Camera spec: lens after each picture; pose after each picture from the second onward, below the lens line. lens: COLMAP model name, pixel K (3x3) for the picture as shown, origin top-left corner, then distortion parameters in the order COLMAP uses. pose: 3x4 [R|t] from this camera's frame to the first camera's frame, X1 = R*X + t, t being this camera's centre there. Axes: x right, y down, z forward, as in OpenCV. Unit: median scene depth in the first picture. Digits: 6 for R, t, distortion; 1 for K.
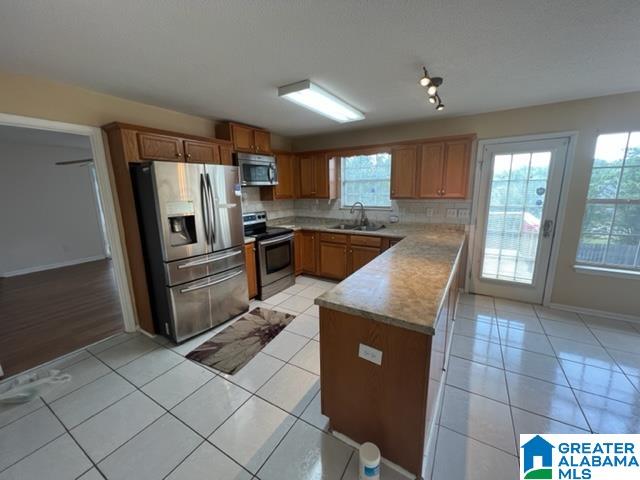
lens RADIAL K [[256.3, 0, 319.4], [0, 256.3, 238.8], [0, 0, 1]] dist [-0.002207, 0.000149]
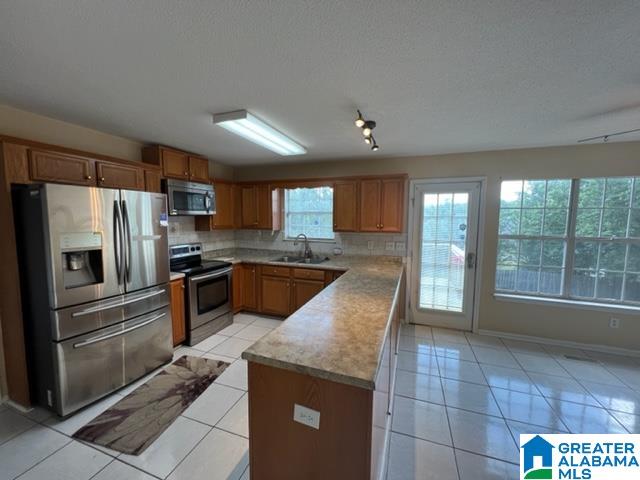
lens RADIAL K [[256.3, 0, 319.4], [0, 256.3, 238.8], [0, 0, 1]] dist [-0.002207, 0.000149]
pose [[0.979910, 0.008501, 0.199259, 0.026461], [0.013930, 0.993734, -0.110902, -0.017873], [-0.198953, 0.111449, 0.973651, 0.038217]]
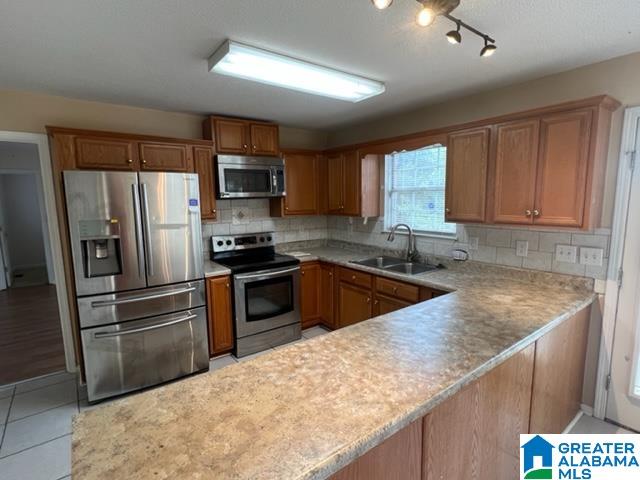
lens RADIAL K [[325.7, 0, 320.0], [0, 325.7, 240.0], [0, 0, 1]] dist [0.000485, -0.000849]
pose [[0.930060, 0.053234, -0.363531, 0.314525], [-0.074017, 0.996309, -0.043472, -0.065852], [0.359875, 0.067339, 0.930567, 0.229281]]
